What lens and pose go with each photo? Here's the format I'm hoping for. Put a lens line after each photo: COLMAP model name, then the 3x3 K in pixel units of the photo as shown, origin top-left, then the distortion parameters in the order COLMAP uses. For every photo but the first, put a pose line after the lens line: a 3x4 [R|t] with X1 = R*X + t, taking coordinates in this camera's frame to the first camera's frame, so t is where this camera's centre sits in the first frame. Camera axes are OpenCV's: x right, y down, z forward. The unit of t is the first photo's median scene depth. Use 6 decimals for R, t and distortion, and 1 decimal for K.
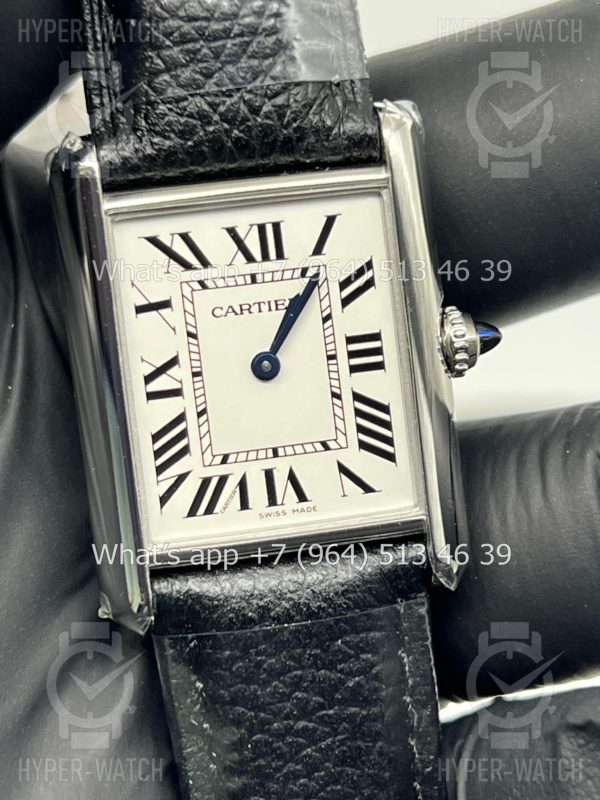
lens RADIAL K [[1964.8, 0, 300.0], [0, 1964.8, 400.0], [0, 0, 1]] dist [0.594856, -0.056876]
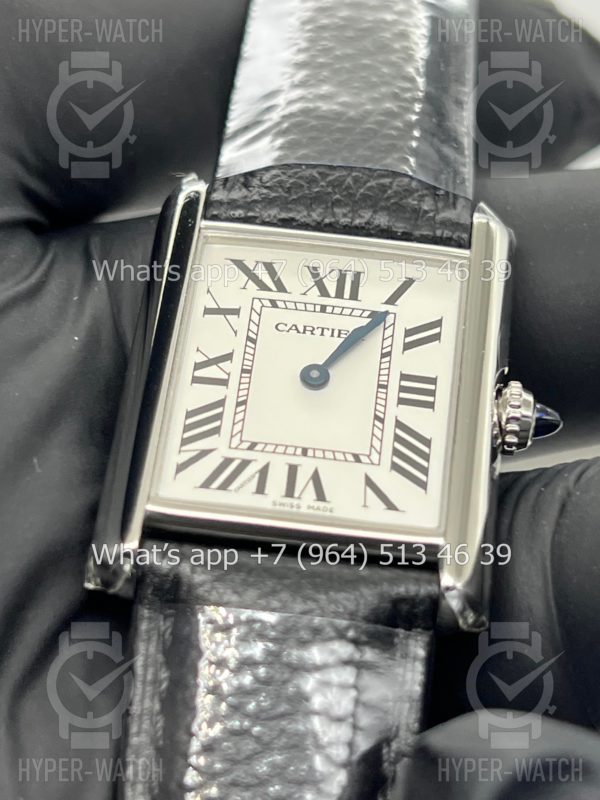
lens RADIAL K [[1964.8, 0, 300.0], [0, 1964.8, 400.0], [0, 0, 1]] dist [0.594856, -0.056876]
pose [[0.969709, 0.146663, -0.195330, 0.170746], [-0.234932, 0.778910, -0.581469, 0.570634], [0.066865, 0.609745, 0.789772, 0.221730]]
